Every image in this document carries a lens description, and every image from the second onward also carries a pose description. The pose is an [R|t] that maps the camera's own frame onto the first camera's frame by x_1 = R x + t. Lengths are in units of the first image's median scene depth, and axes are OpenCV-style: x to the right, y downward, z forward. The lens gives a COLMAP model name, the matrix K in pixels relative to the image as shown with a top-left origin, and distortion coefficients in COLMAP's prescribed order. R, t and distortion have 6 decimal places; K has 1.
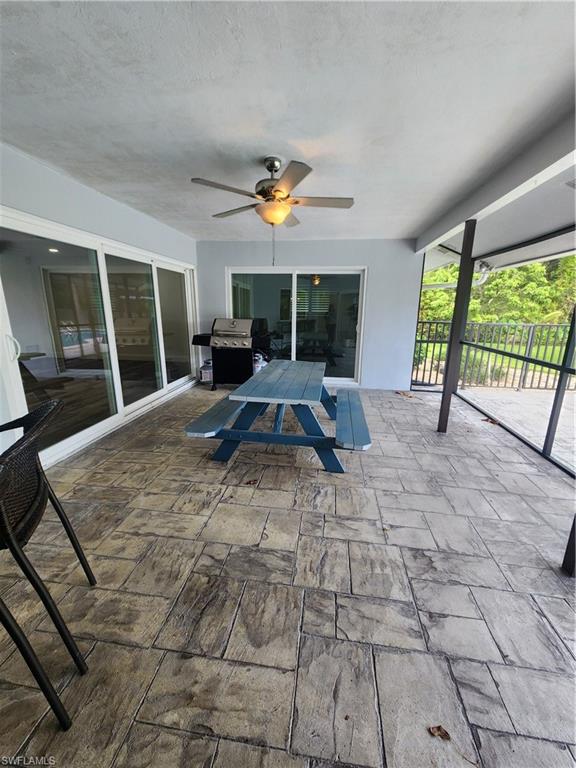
lens RADIAL K [[314.7, 0, 291.2], [0, 314.7, 385.9], [0, 0, 1]] dist [0.005588, -0.002102]
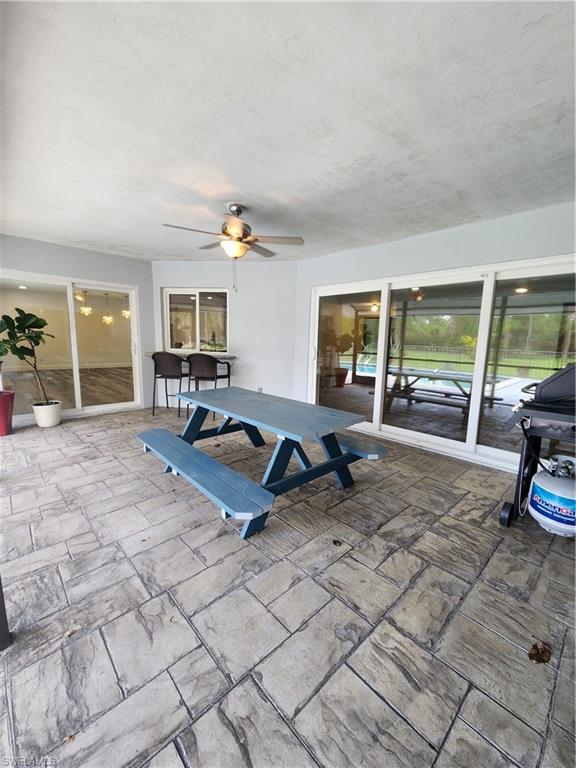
lens RADIAL K [[314.7, 0, 289.8], [0, 314.7, 383.5], [0, 0, 1]] dist [0.005588, -0.002102]
pose [[-0.627989, 0.082193, -0.773869, 0.696112], [-0.220424, 0.934899, 0.278169, -0.399867], [0.746353, 0.345266, -0.568989, 1.791932]]
